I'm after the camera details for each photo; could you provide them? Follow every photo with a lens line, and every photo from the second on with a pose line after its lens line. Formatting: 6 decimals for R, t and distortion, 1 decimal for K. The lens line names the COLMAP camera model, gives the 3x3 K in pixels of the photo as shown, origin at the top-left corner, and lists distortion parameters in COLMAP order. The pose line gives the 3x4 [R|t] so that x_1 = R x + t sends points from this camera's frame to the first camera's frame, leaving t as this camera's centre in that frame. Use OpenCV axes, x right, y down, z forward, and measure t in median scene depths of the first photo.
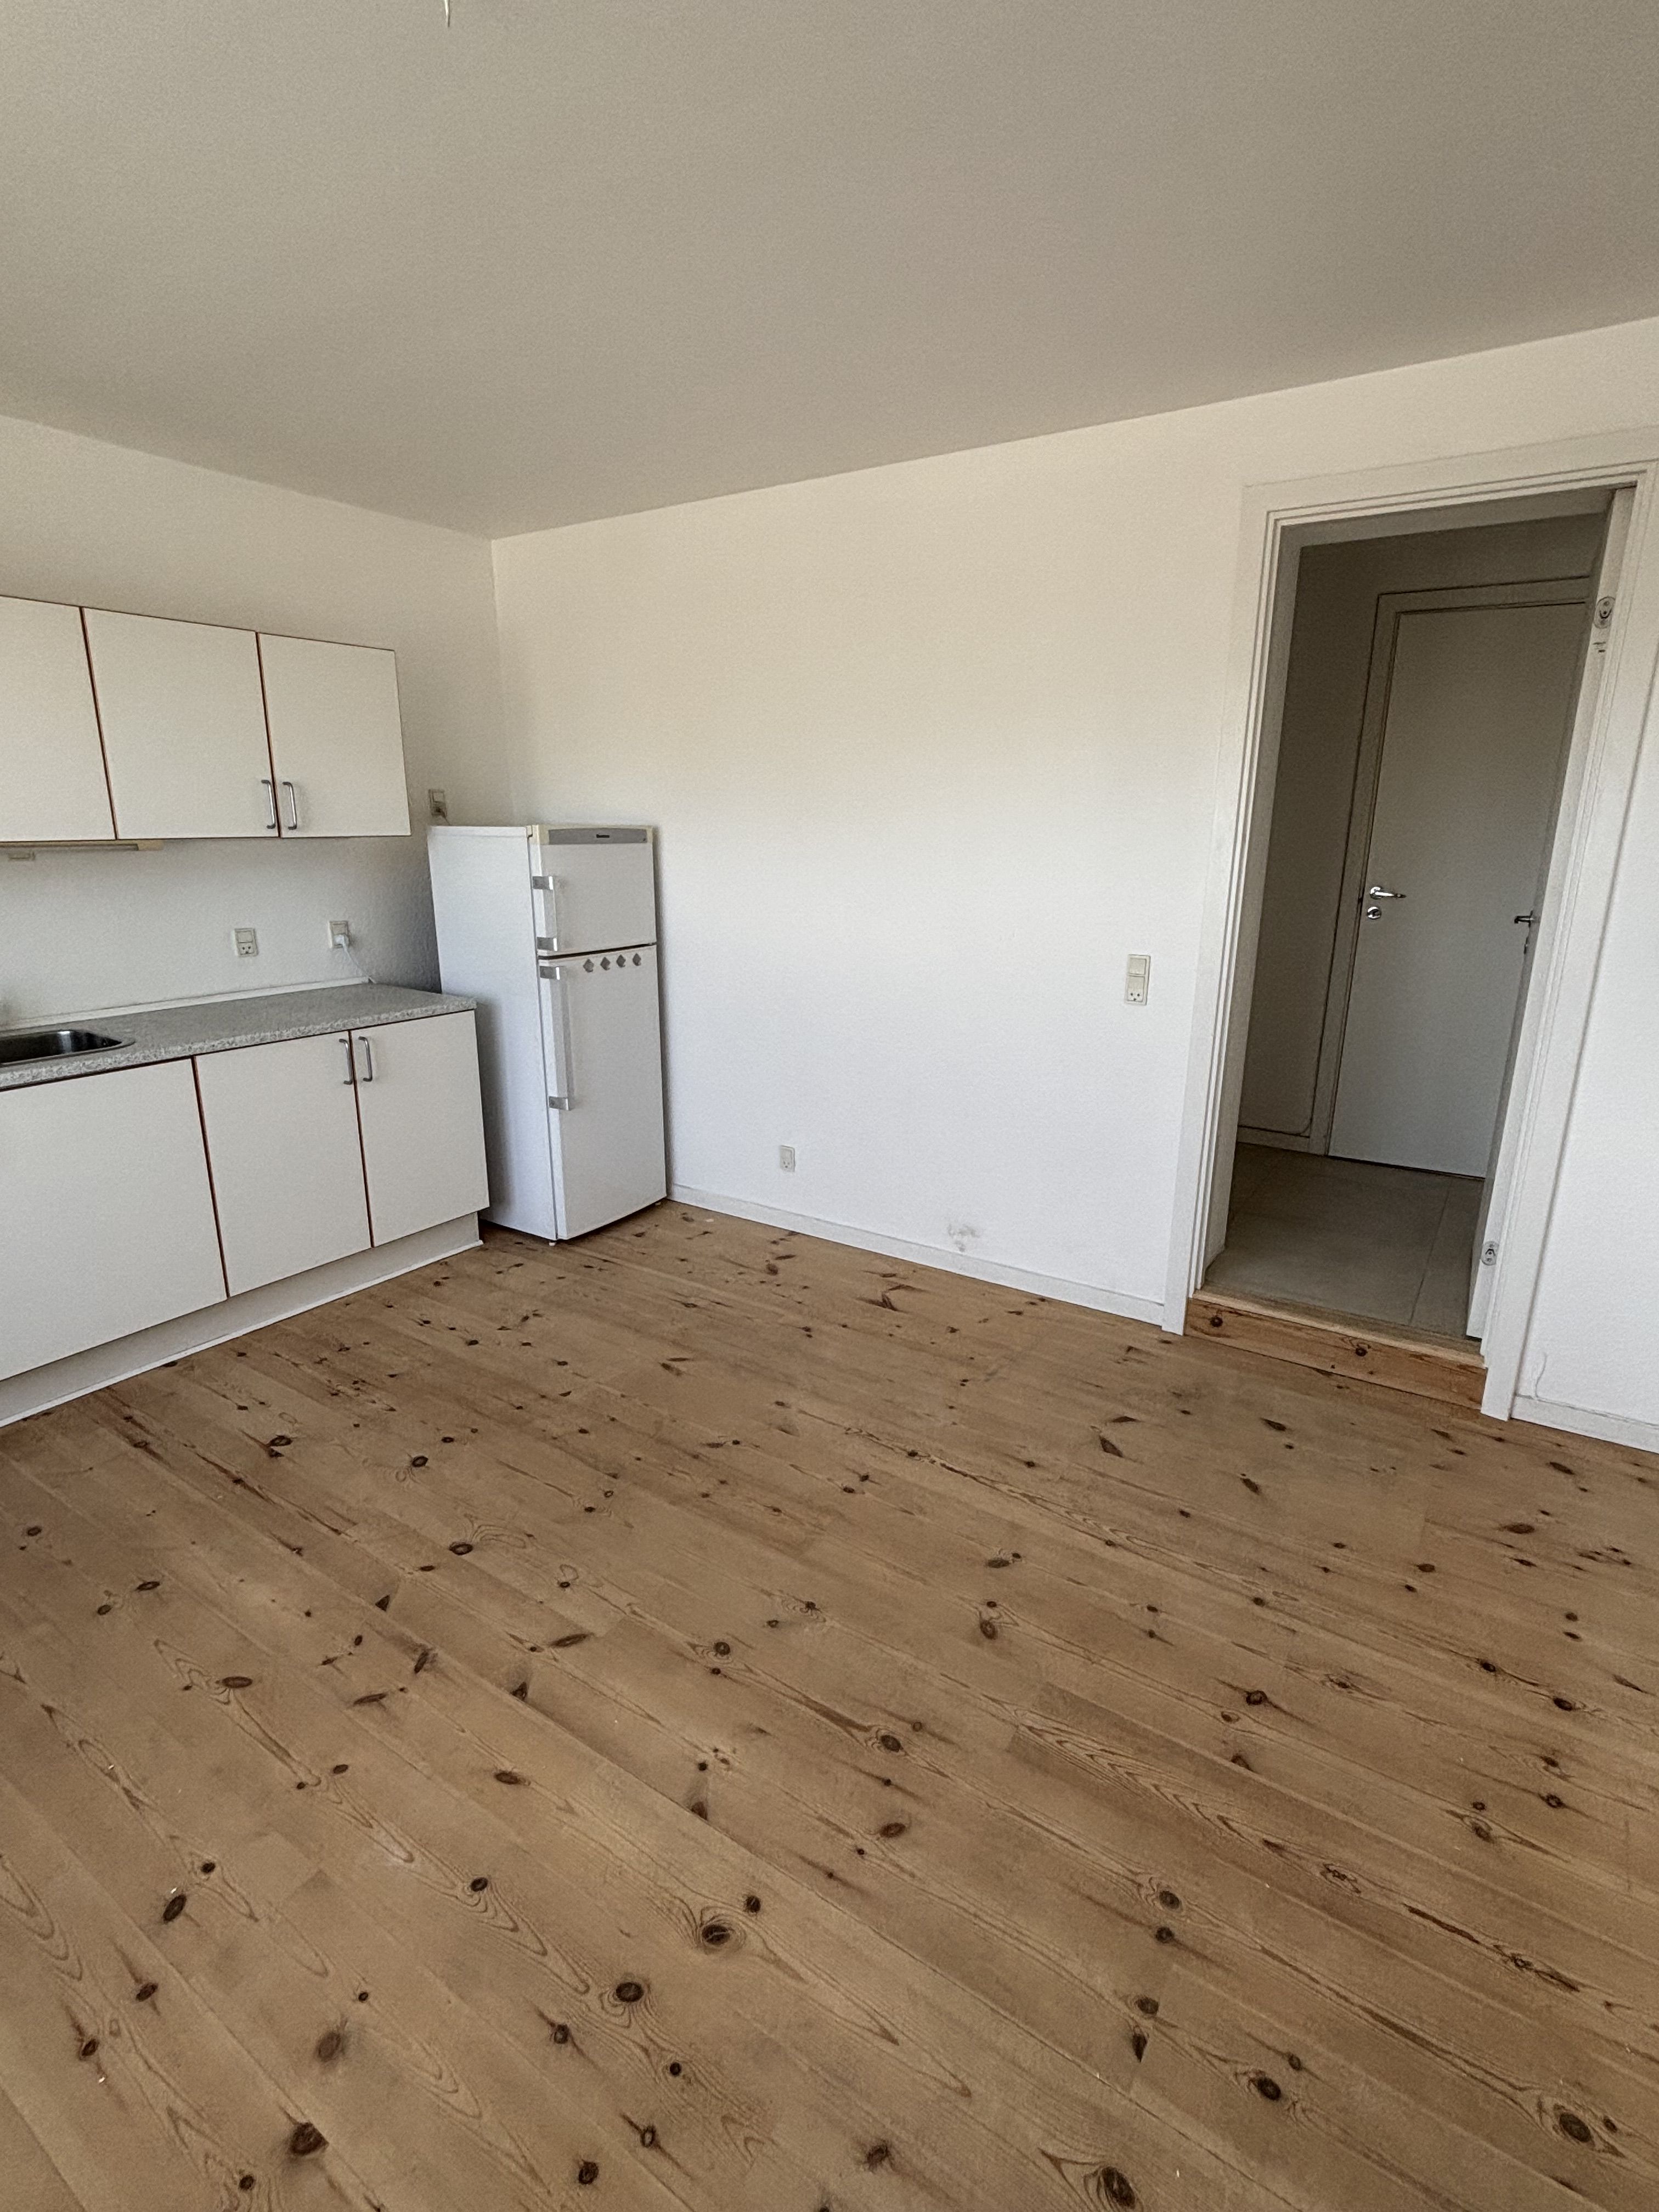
lens RADIAL K [[1066.3, 0, 825.7], [0, 1066.3, 1112.2], [0, 0, 1]] dist [0.004638, -0.002002]
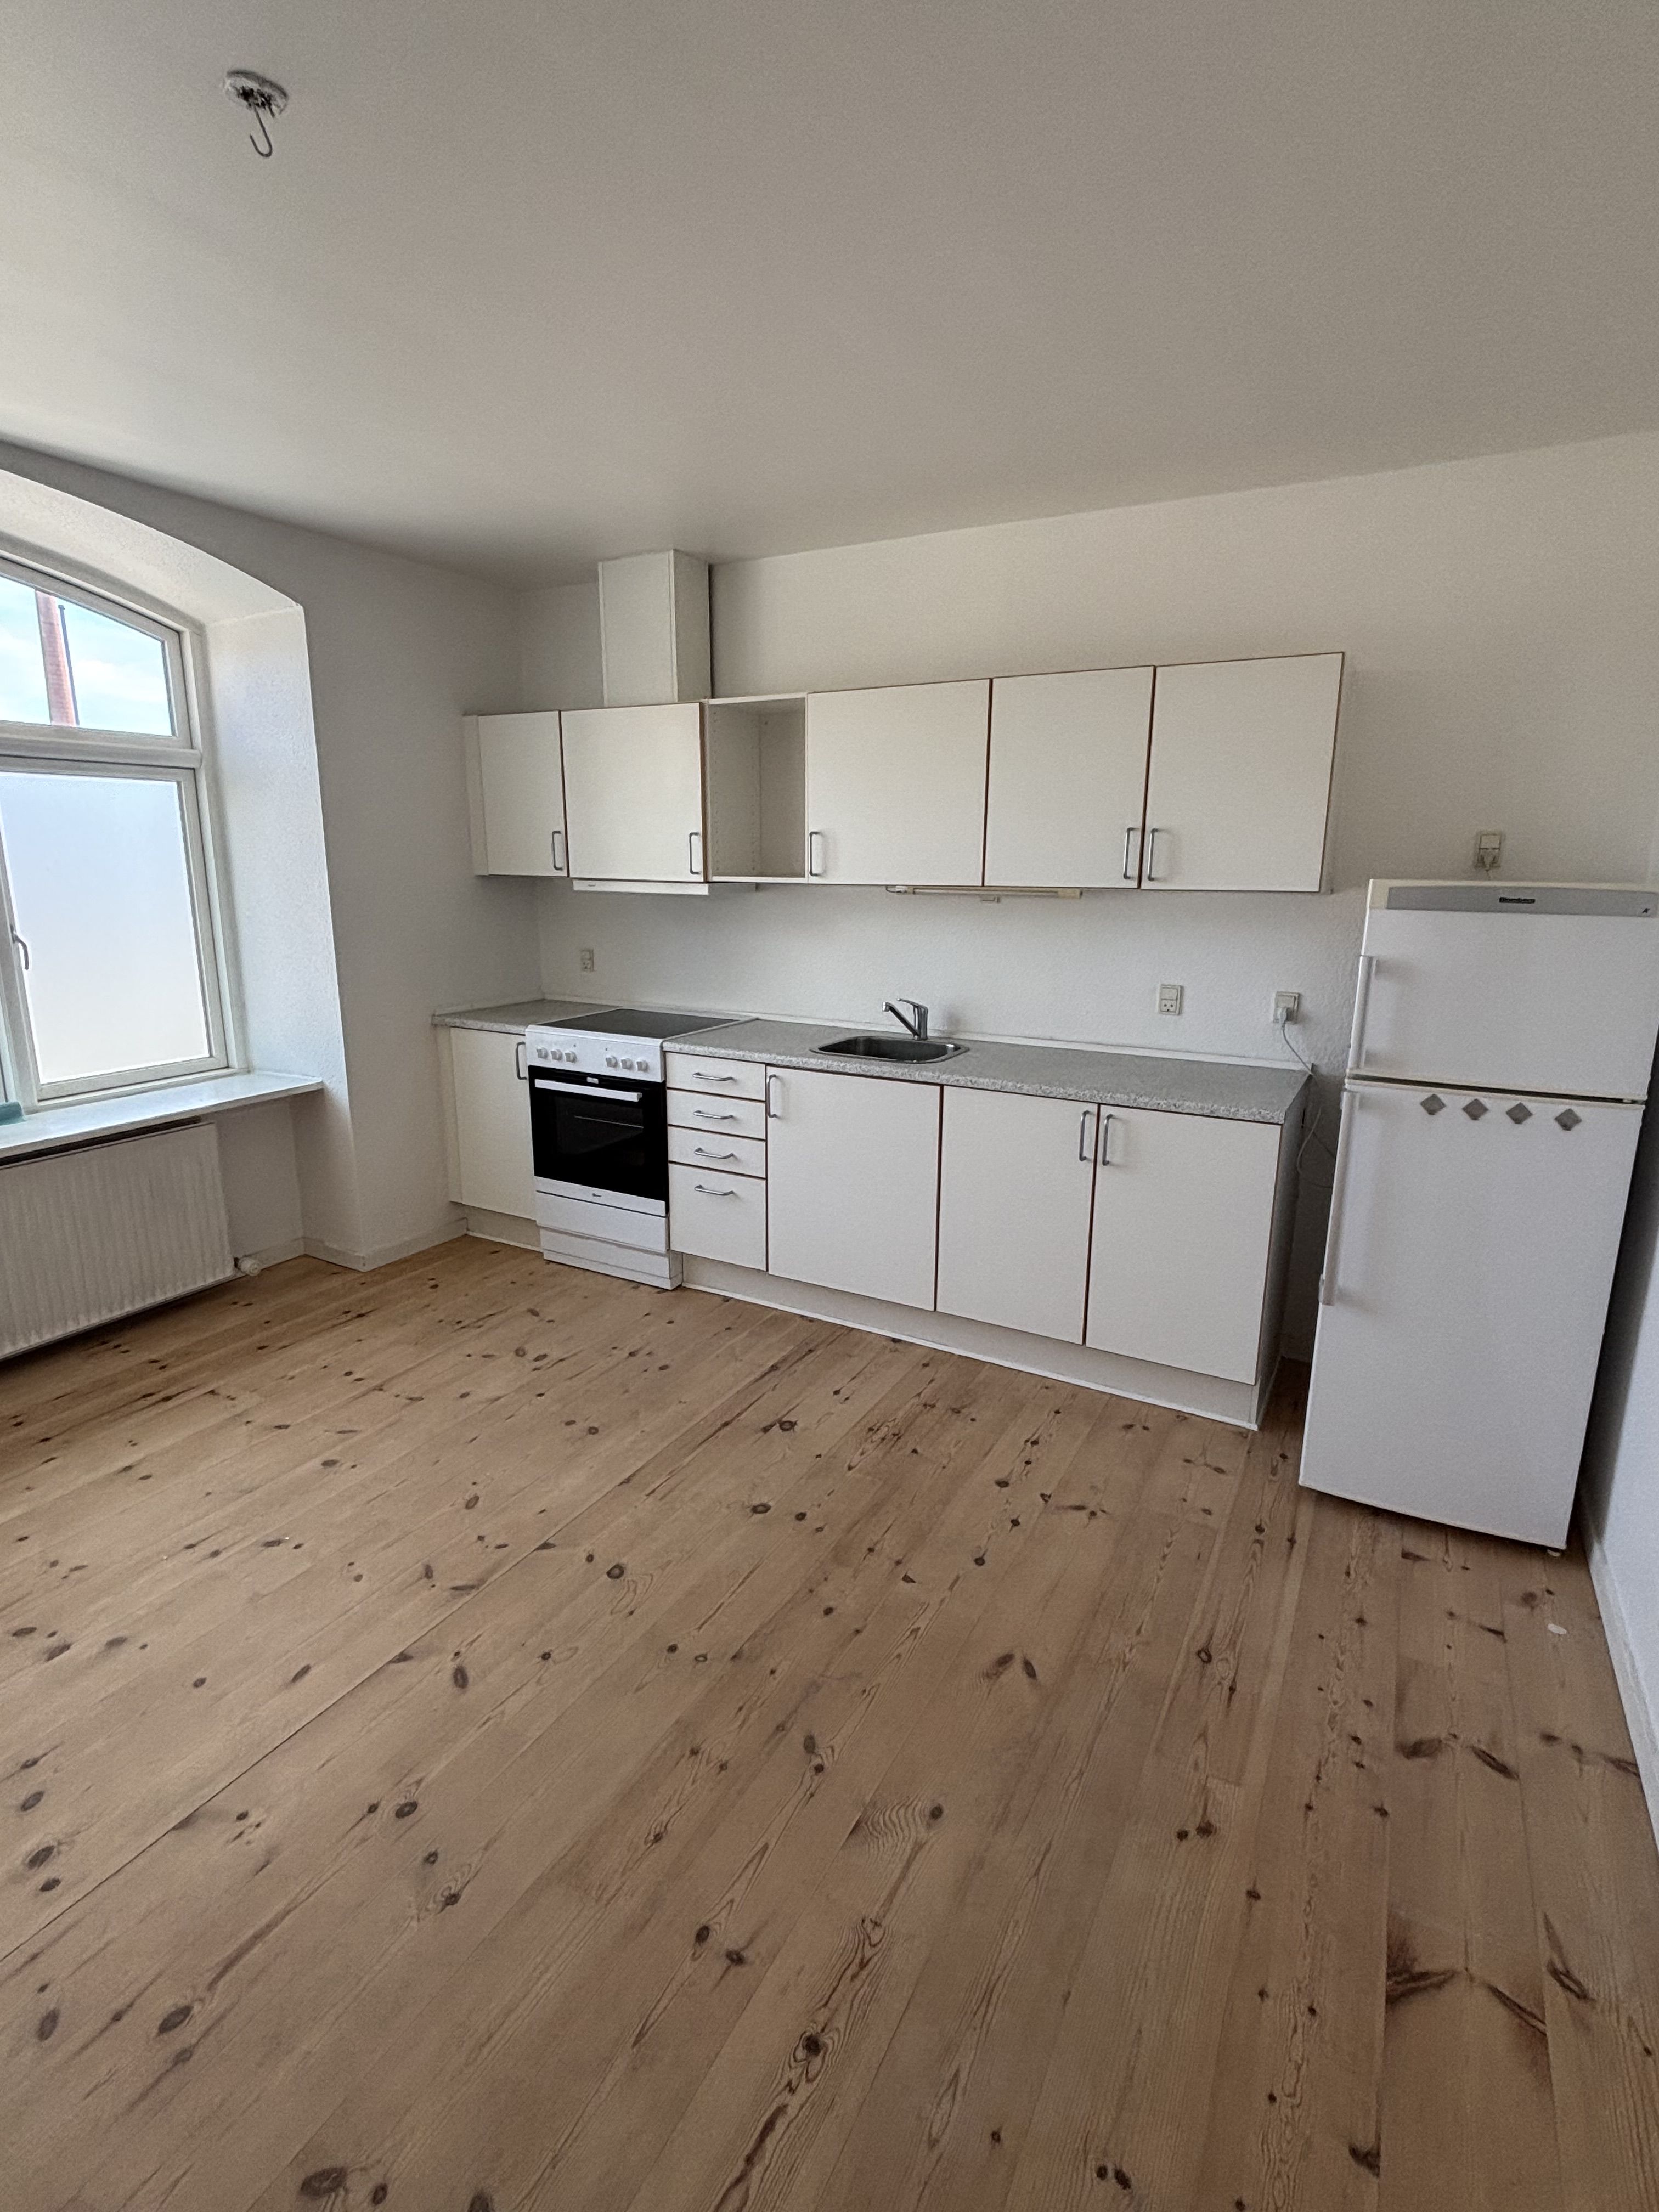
lens RADIAL K [[1066.3, 0, 807.8], [0, 1066.3, 1100.5], [0, 0, 1]] dist [0.004638, -0.002002]
pose [[0.081523, 0.215505, -0.973094, 0.428096], [-0.270828, 0.944396, 0.186460, -0.192631], [0.959169, 0.248341, 0.135355, 0.695348]]
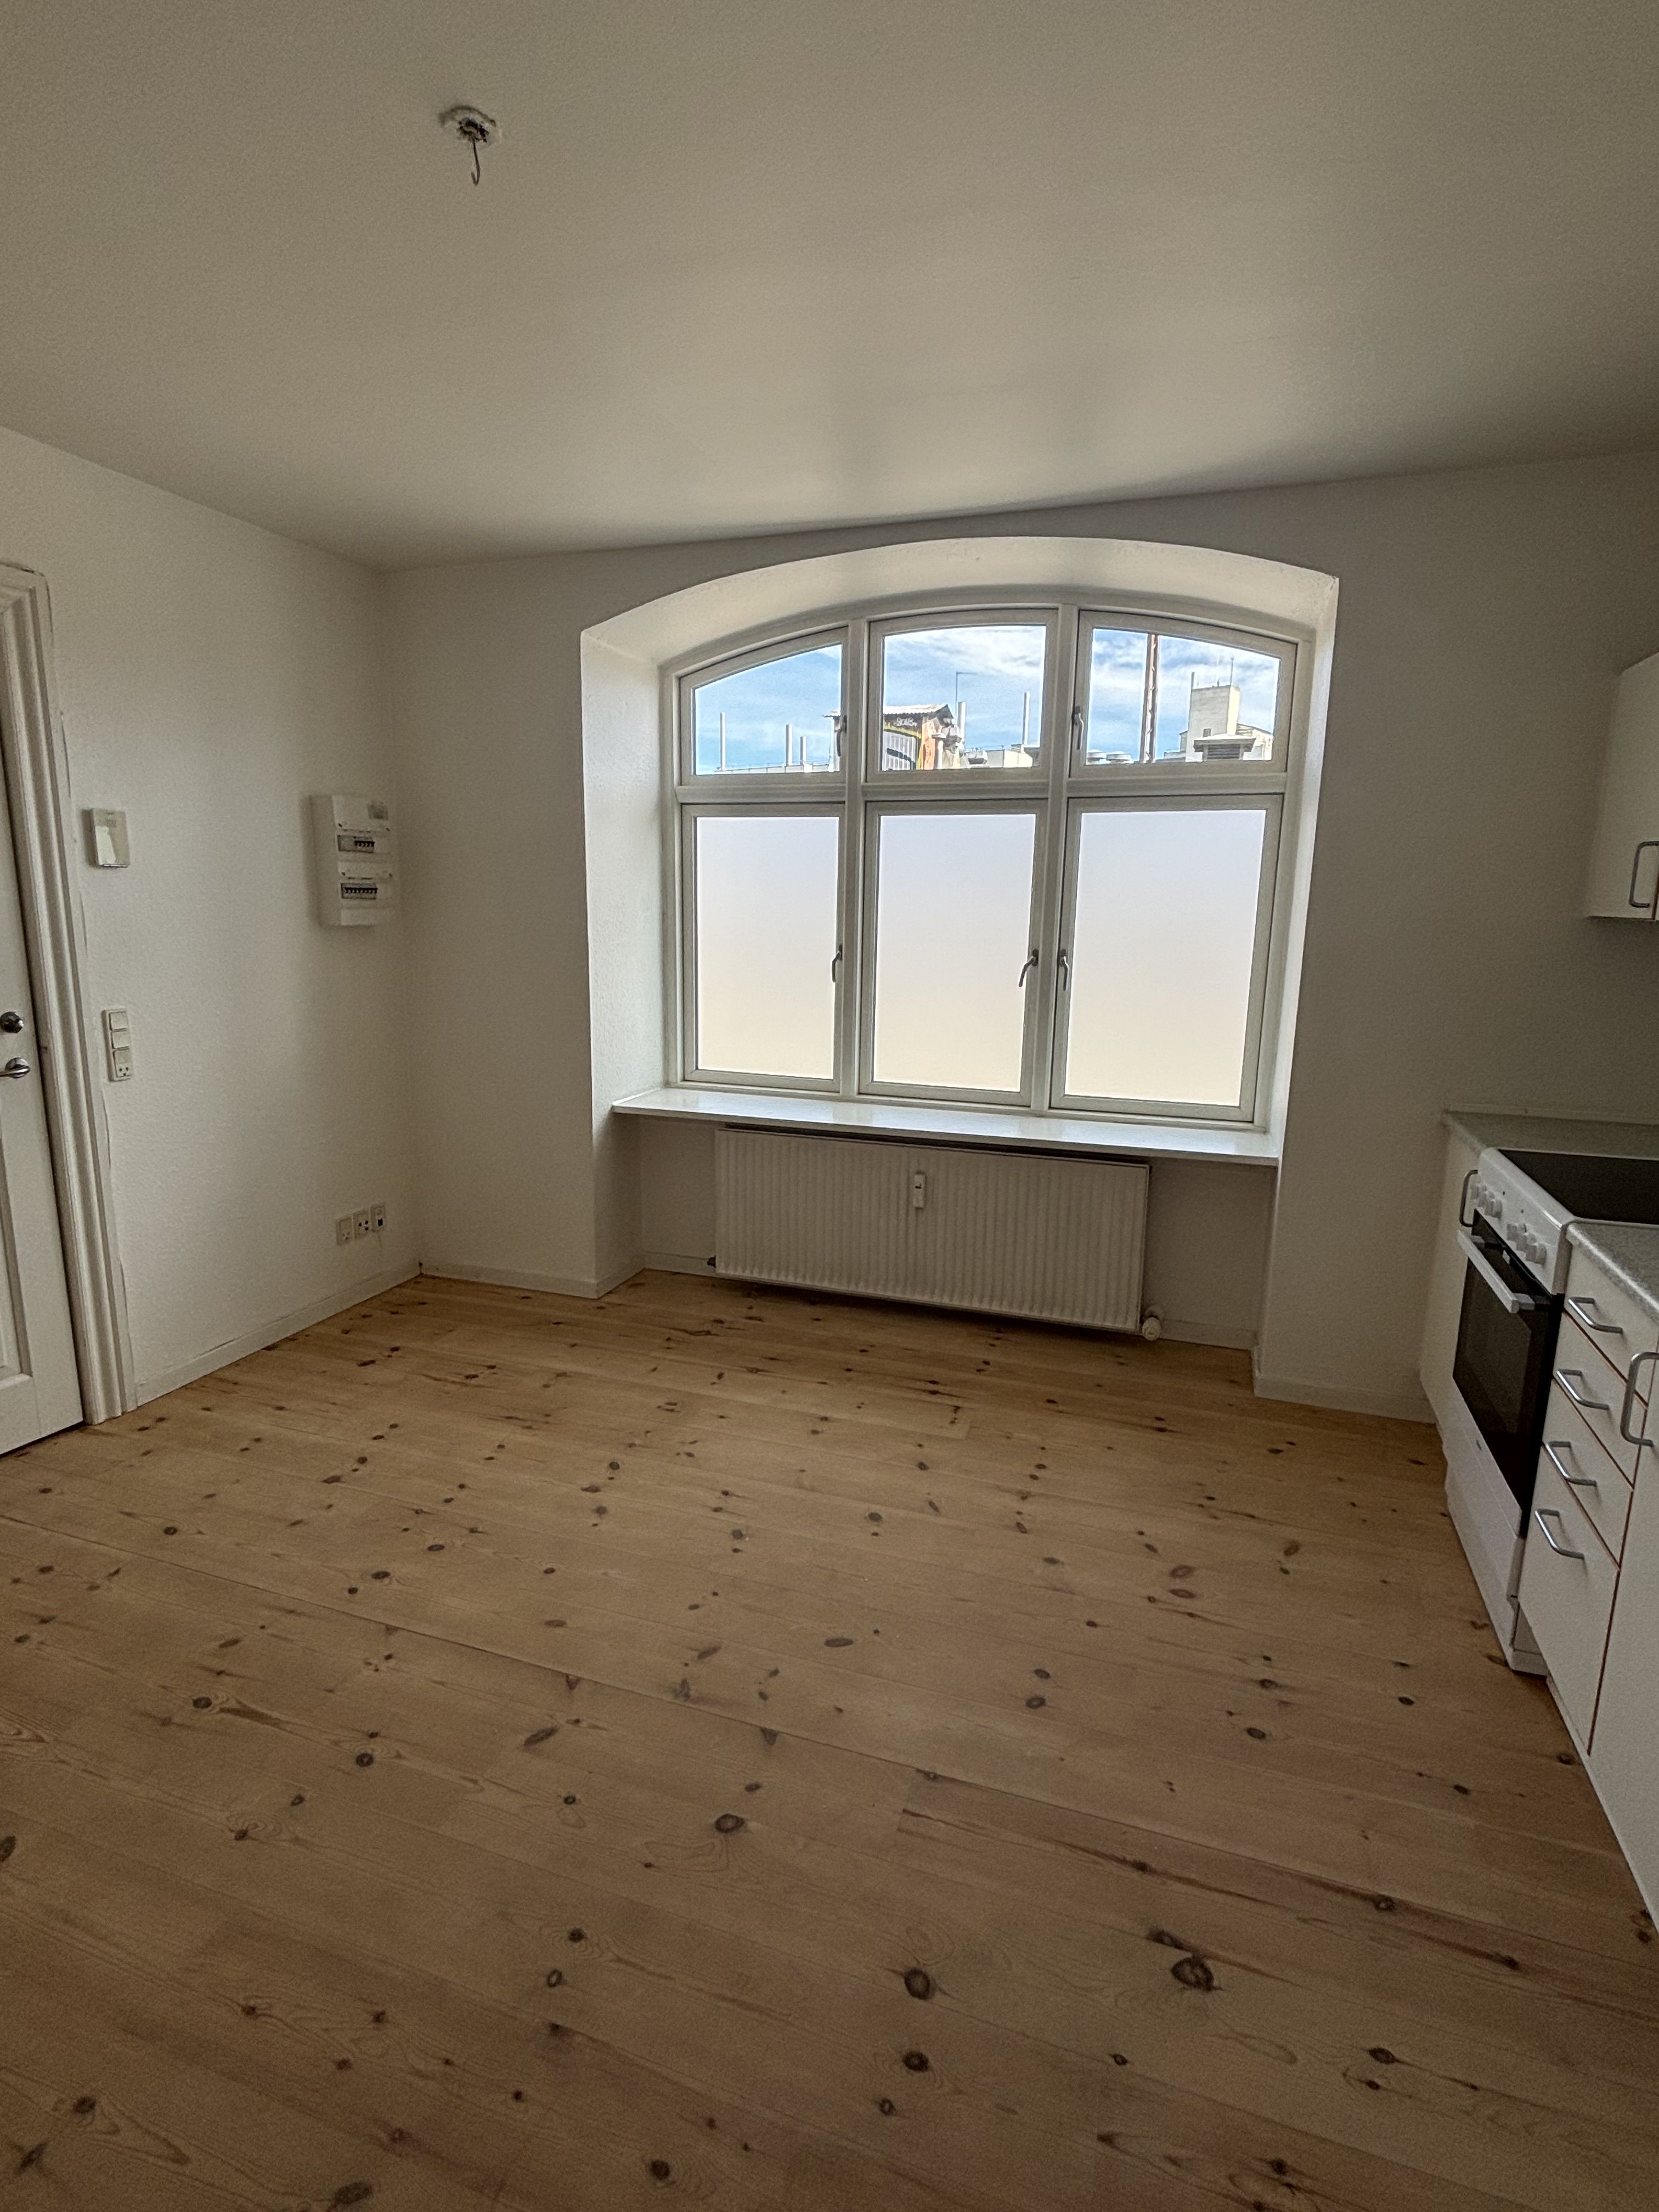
lens RADIAL K [[1066.3, 0, 840.9], [0, 1066.3, 1110.4], [0, 0, 1]] dist [0.004638, -0.002002]
pose [[-0.962501, 0.034286, -0.269103, -0.173345], [-0.091159, 0.893419, 0.439878, -0.286879], [0.255503, 0.447914, -0.856791, 1.082383]]
